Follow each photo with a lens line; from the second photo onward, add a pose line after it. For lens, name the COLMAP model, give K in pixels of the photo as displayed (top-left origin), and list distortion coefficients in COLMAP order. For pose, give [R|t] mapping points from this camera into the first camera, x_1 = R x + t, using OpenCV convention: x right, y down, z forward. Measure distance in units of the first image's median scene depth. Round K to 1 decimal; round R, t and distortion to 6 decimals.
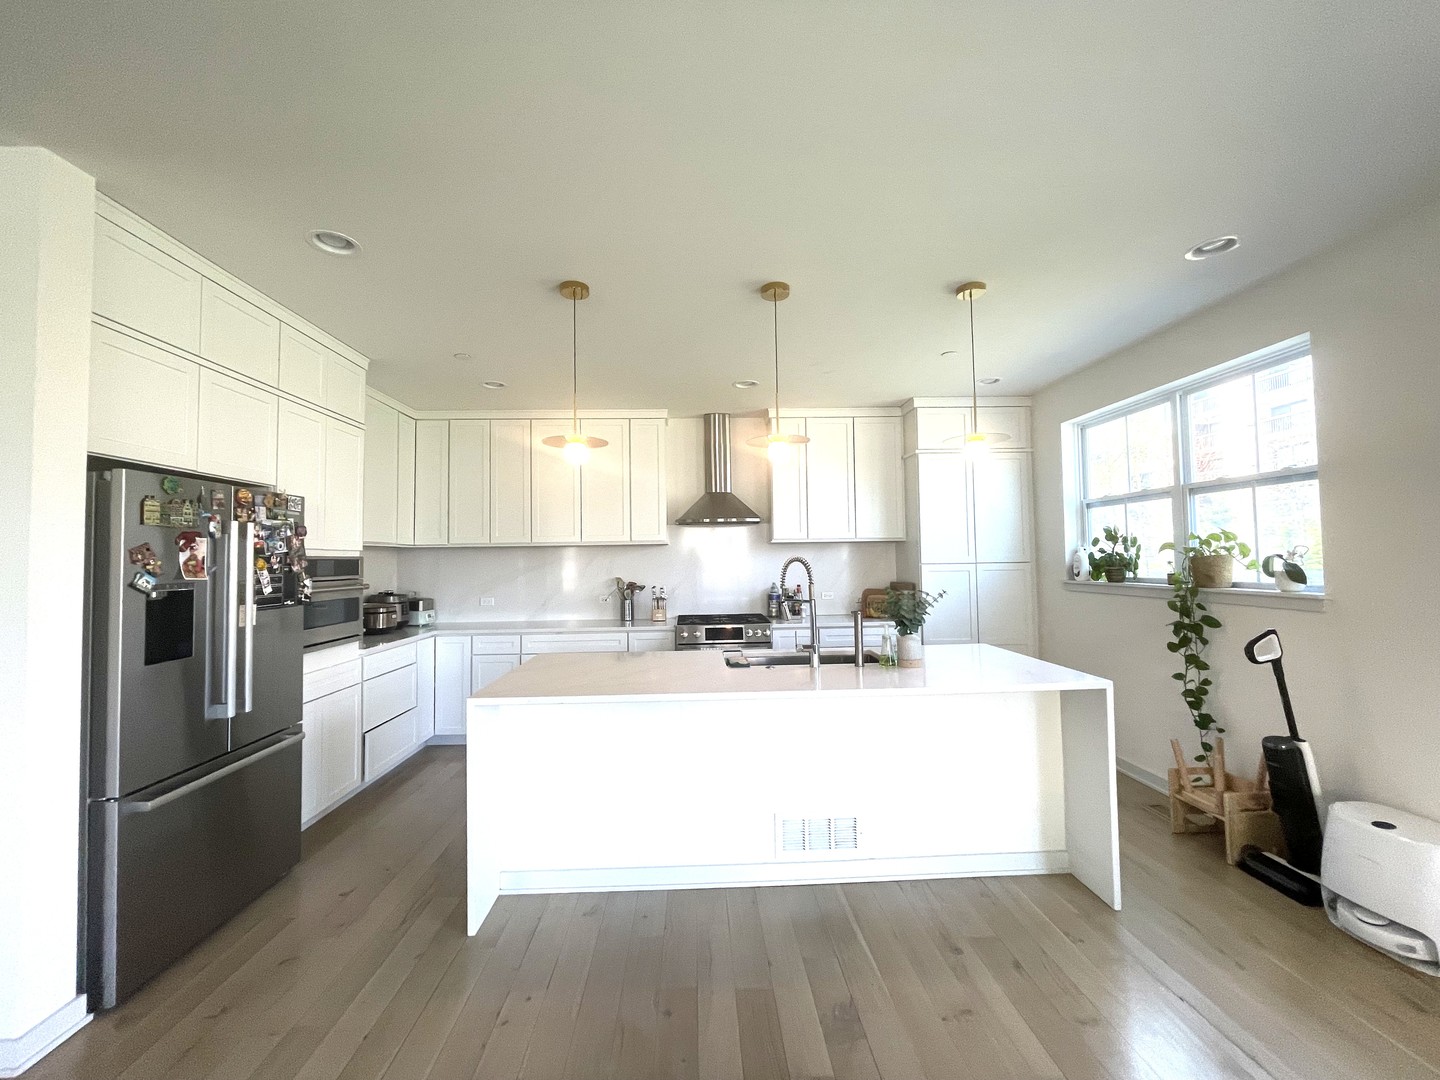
lens RADIAL K [[582.9, 0, 712.8], [0, 582.9, 533.8], [0, 0, 1]] dist [-0.001720, -0.000658]
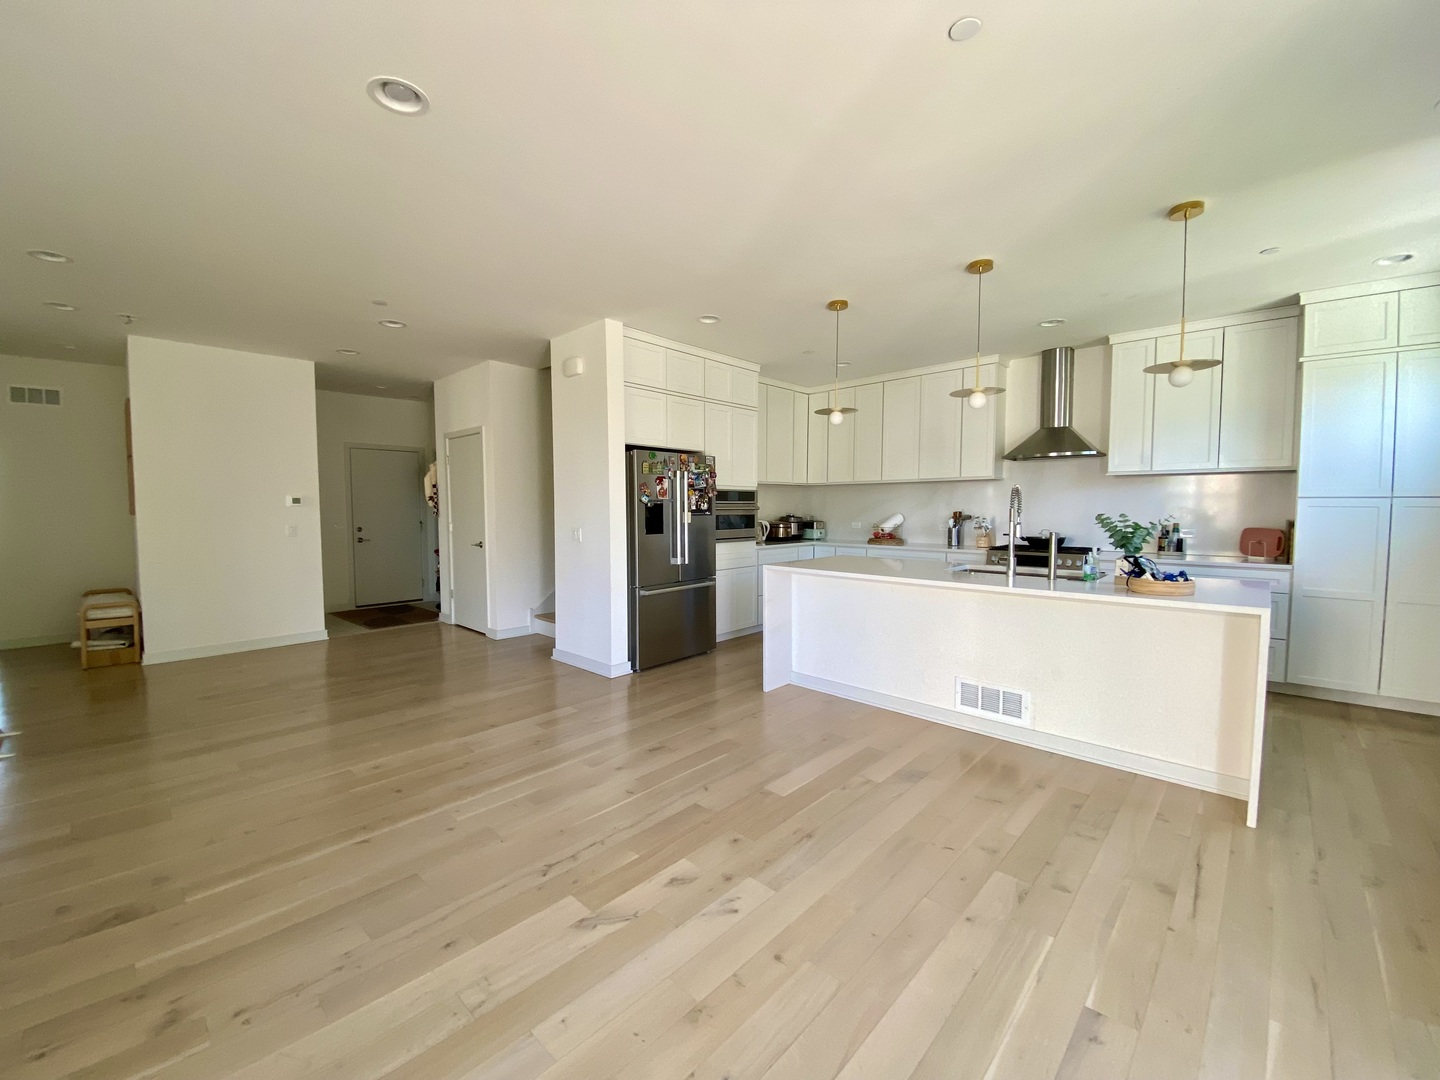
lens RADIAL K [[580.9, 0, 720.1], [0, 580.9, 533.2], [0, 0, 1]] dist [0.037393, -0.032125]
pose [[0.701789, 0.048118, -0.710758, 0.664202], [0.024144, 0.995537, 0.091237, 0.011902], [0.711976, -0.081189, 0.697494, -0.304467]]
